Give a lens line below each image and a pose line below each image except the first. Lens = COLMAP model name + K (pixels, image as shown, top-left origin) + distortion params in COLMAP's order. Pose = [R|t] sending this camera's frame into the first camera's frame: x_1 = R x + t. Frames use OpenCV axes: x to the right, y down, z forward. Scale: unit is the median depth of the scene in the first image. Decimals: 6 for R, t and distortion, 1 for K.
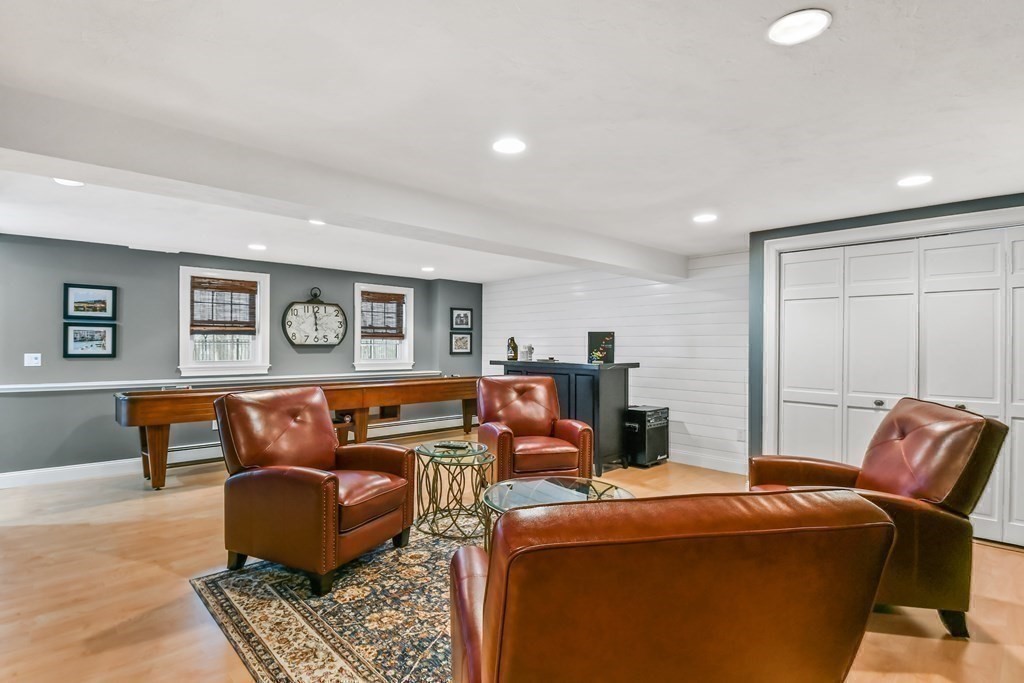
lens RADIAL K [[504.2, 0, 514.9], [0, 504.2, 345.1], [0, 0, 1]] dist [-0.001623, -0.000191]
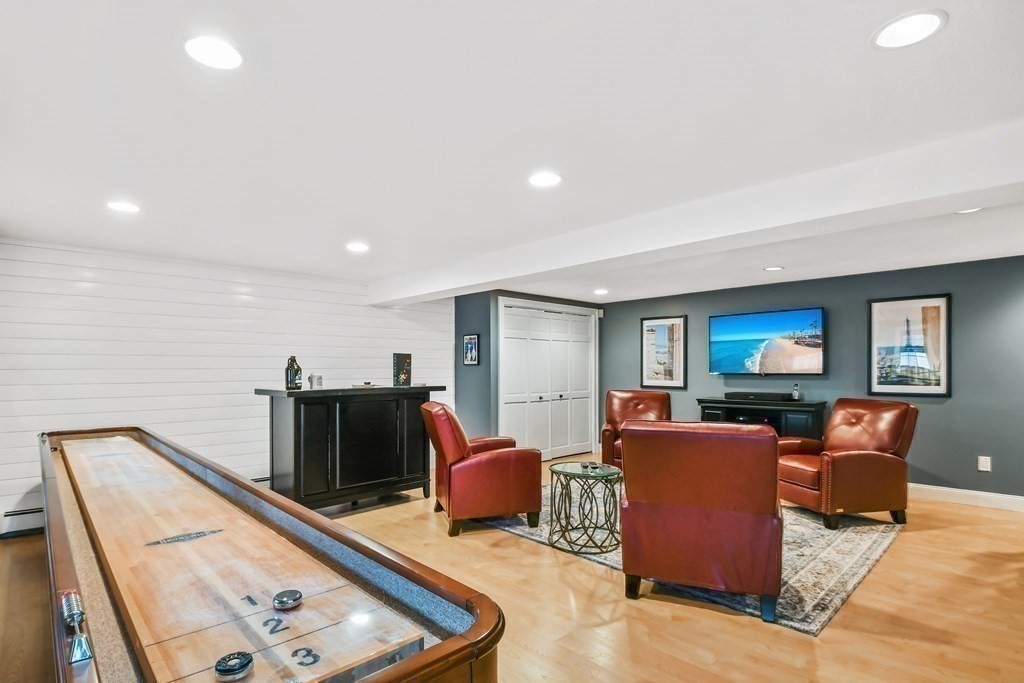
lens RADIAL K [[504.2, 0, 514.9], [0, 504.2, 345.1], [0, 0, 1]] dist [-0.001623, -0.000191]
pose [[-0.007446, 0.044644, 0.998975, -0.785367], [0.001328, 0.999002, -0.044636, 0.001123], [-0.999971, 0.000994, -0.007498, 0.781172]]
